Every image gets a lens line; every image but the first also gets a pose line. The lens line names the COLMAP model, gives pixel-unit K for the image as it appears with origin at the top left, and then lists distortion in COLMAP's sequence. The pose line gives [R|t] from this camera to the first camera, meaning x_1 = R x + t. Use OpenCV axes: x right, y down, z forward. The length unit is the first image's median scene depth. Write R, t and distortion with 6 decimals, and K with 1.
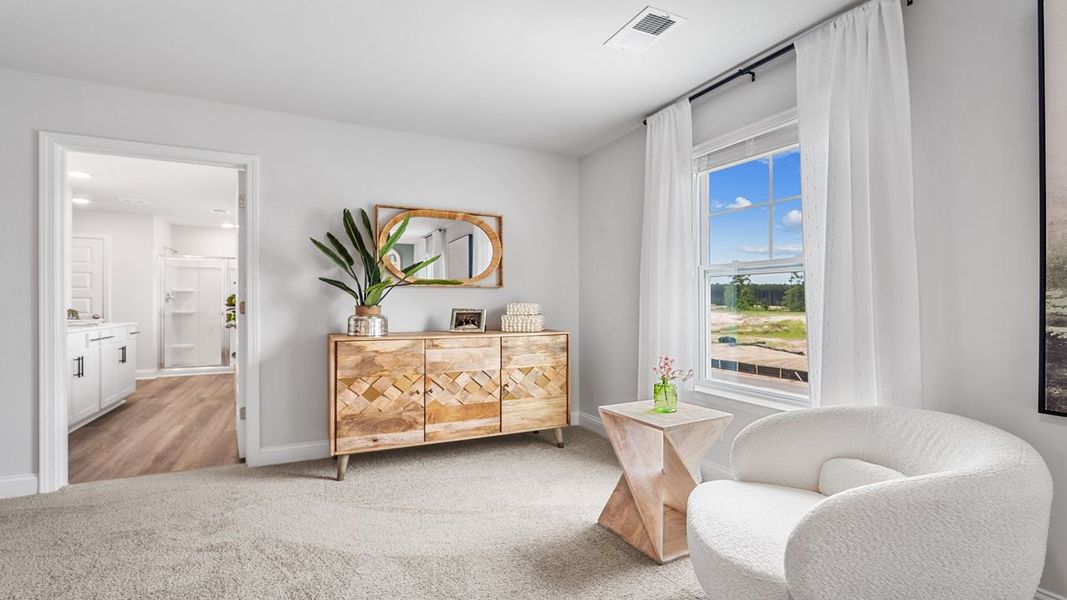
lens RADIAL K [[475.1, 0, 532.1], [0, 475.1, 301.1], [0, 0, 1]] dist [-0.002221, -0.000505]
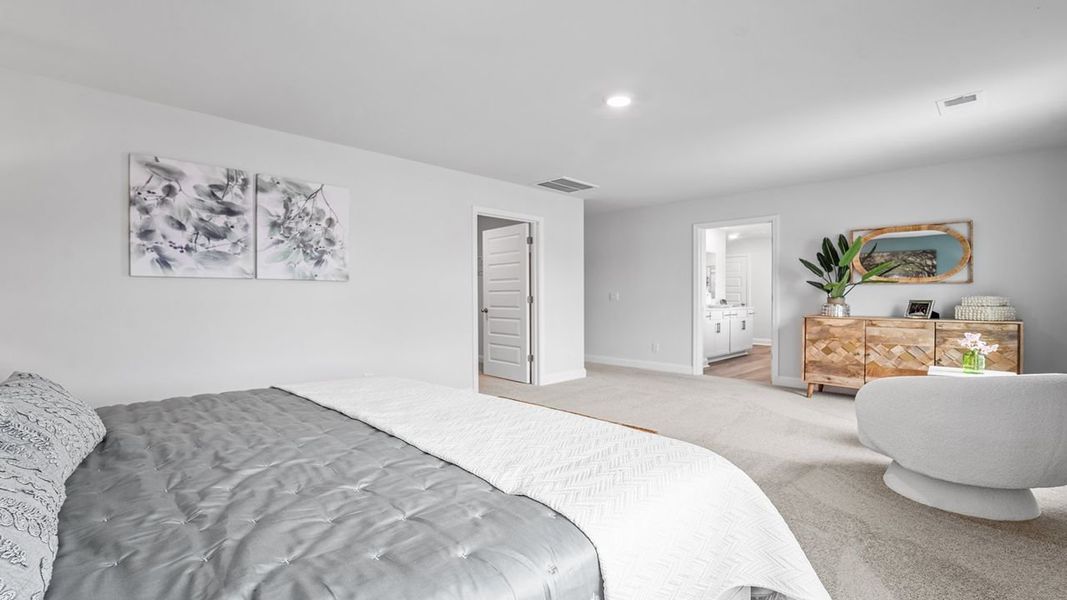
lens RADIAL K [[475.1, 0, 532.1], [0, 475.1, 301.1], [0, 0, 1]] dist [-0.002221, -0.000505]
pose [[0.328131, 0.010278, -0.944576, 0.808436], [0.004505, 0.999912, 0.012446, -0.002661], [0.944621, -0.008339, 0.328056, -0.470788]]
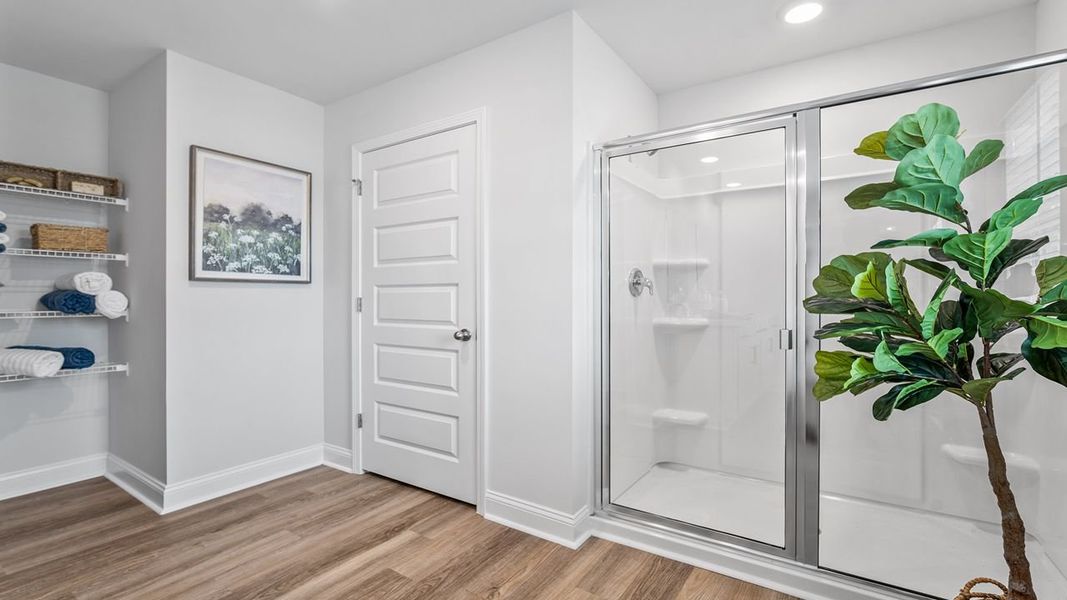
lens RADIAL K [[475.1, 0, 532.1], [0, 475.1, 301.1], [0, 0, 1]] dist [-0.002221, -0.000505]
pose [[0.501015, 0.003551, -0.865431, -1.195178], [0.005749, 0.999956, 0.007431, 0.007818], [0.865420, -0.008698, 0.500972, 1.796964]]
